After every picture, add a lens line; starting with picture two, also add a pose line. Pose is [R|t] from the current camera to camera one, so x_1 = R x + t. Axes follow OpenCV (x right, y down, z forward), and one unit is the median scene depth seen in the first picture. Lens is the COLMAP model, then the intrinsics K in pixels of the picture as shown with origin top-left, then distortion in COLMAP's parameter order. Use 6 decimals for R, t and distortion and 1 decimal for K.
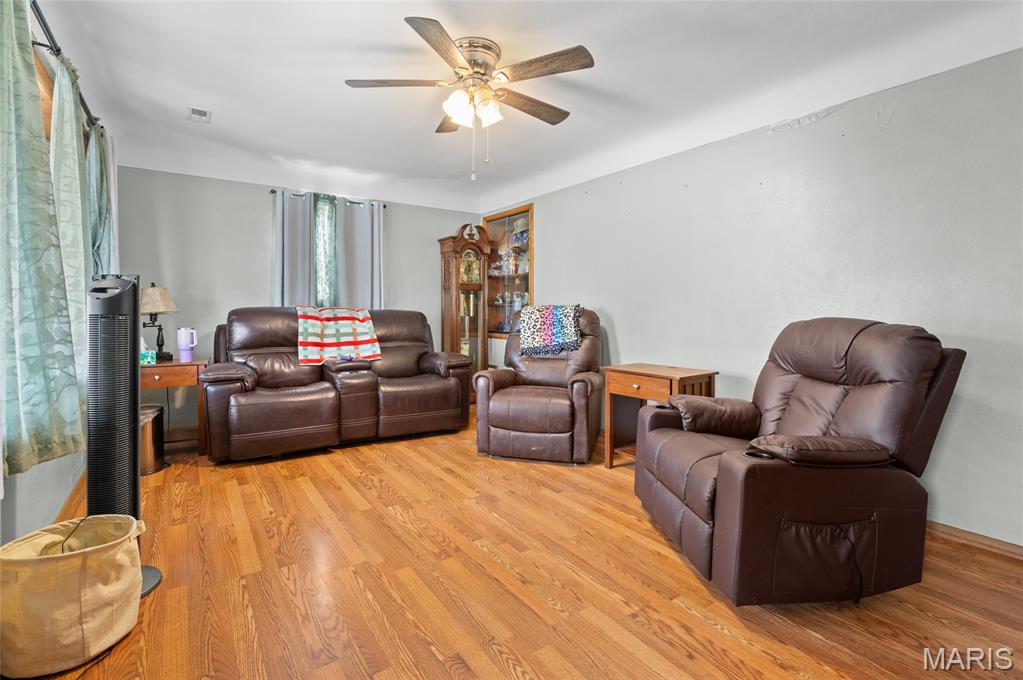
lens RADIAL K [[473.0, 0, 510.6], [0, 473.0, 335.5], [0, 0, 1]] dist [-0.003615, -0.000262]
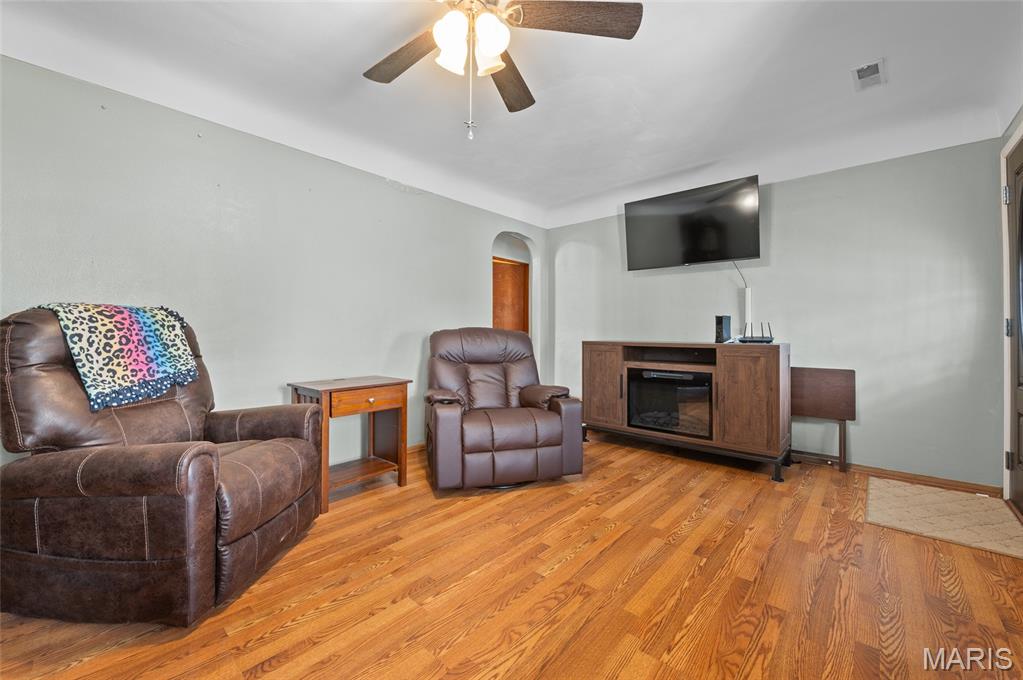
lens RADIAL K [[414.5, 0, 511.1], [0, 414.5, 337.7], [0, 0, 1]] dist [-0.007095, -0.000910]
pose [[-0.242236, -0.017330, 0.970062, -0.742896], [0.049597, 0.998312, 0.030220, -0.034270], [-0.968949, 0.055433, -0.240968, 1.127088]]
